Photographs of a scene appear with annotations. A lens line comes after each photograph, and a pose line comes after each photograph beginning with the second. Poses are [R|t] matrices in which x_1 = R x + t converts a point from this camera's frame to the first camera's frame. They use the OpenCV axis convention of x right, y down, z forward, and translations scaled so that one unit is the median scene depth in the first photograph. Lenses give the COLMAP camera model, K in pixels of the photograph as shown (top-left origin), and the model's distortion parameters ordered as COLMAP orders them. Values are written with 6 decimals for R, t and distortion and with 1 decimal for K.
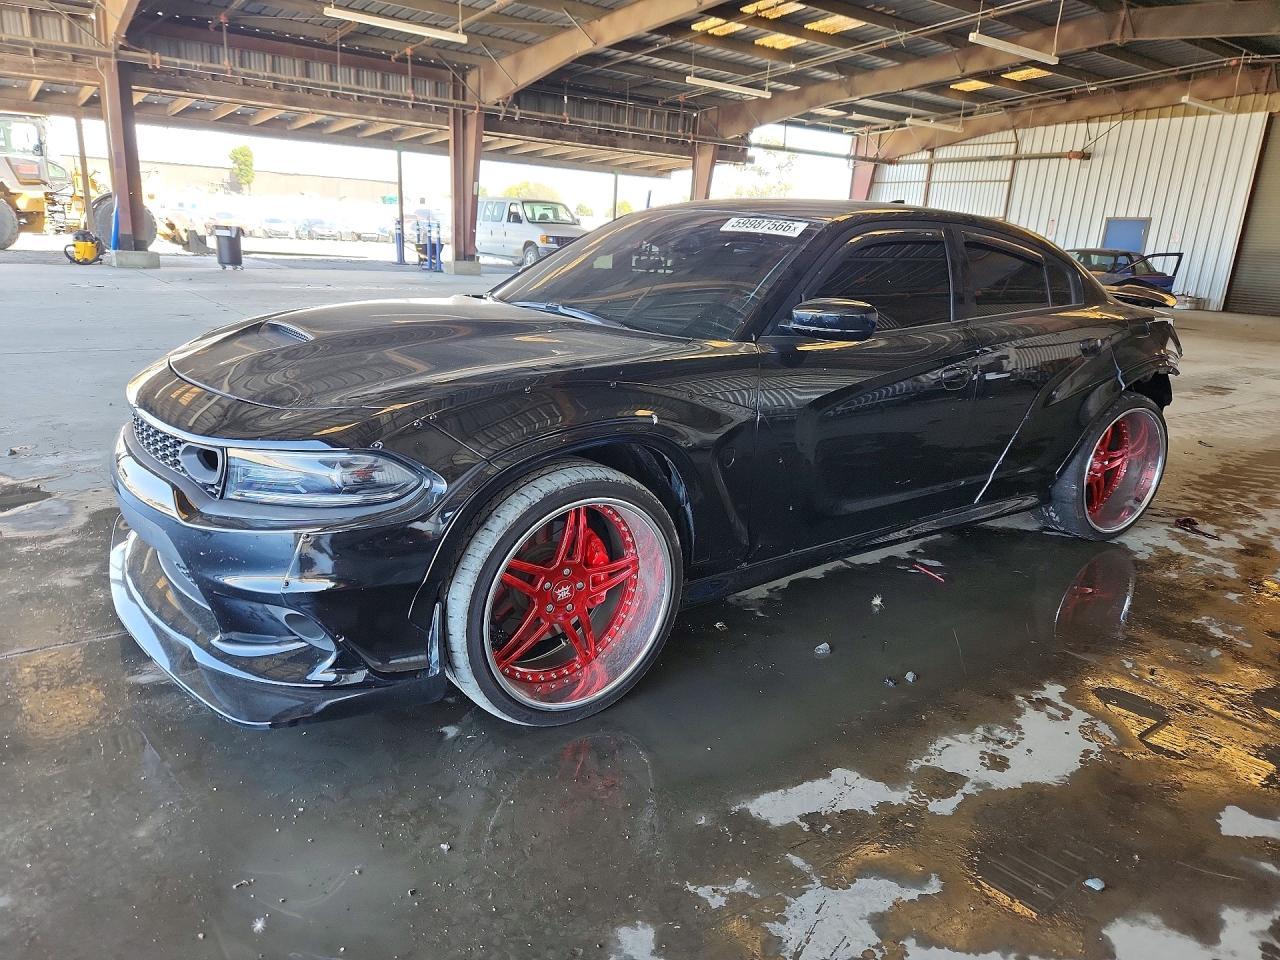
lens RADIAL K [[857.1, 0, 640.0], [0, 857.1, 480.0], [0, 0, 1]] dist [0.007060, -0.001160]
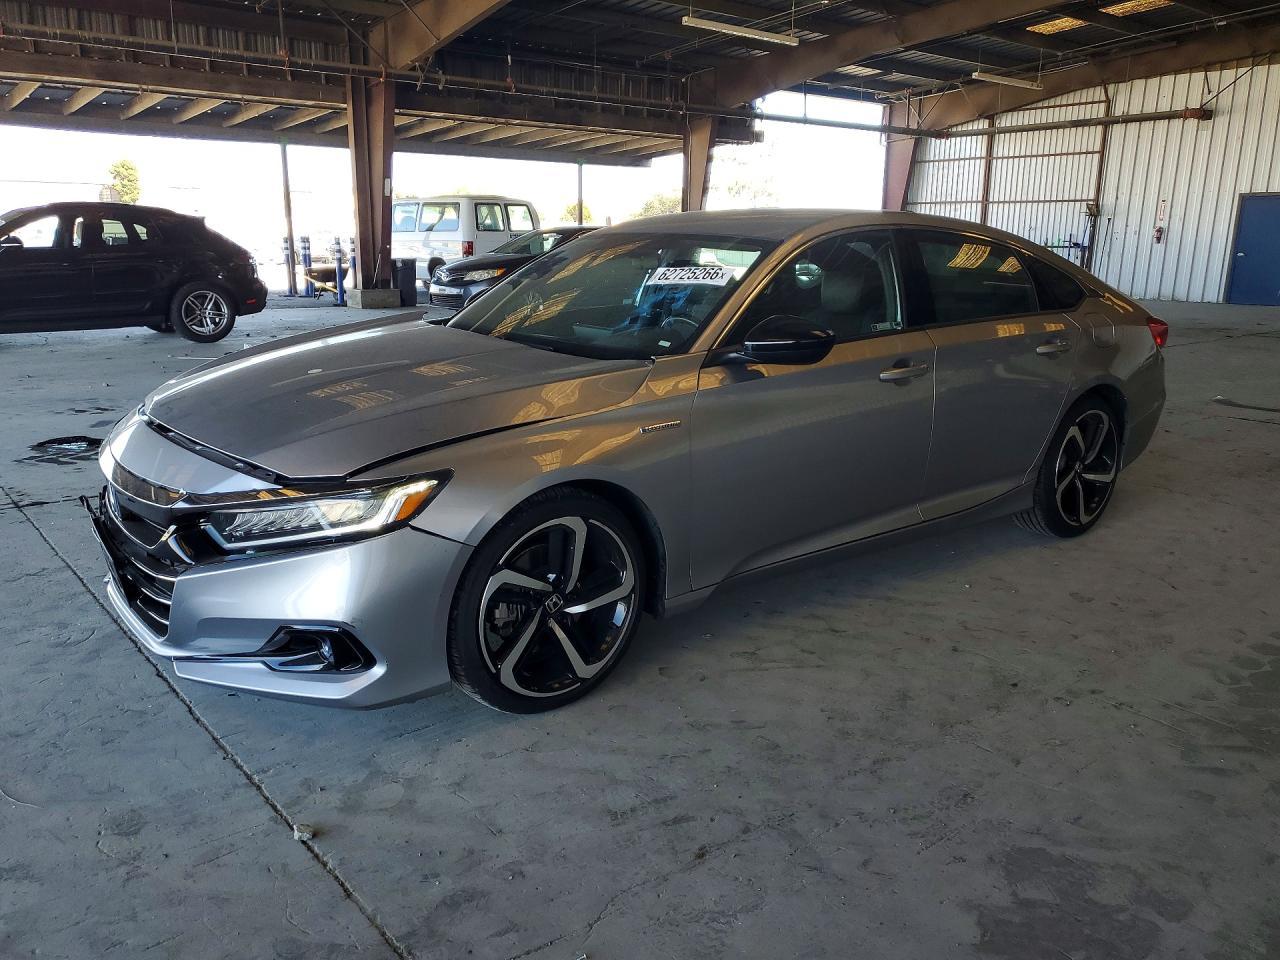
lens RADIAL K [[976.0, 0, 640.0], [0, 976.0, 480.0], [0, 0, 1]] dist [-0.009937, 0.001988]
pose [[0.998159, -0.050994, 0.032847, -0.019962], [0.052154, 0.998009, -0.035475, -0.053451], [-0.030973, 0.037123, 0.998831, 0.176768]]
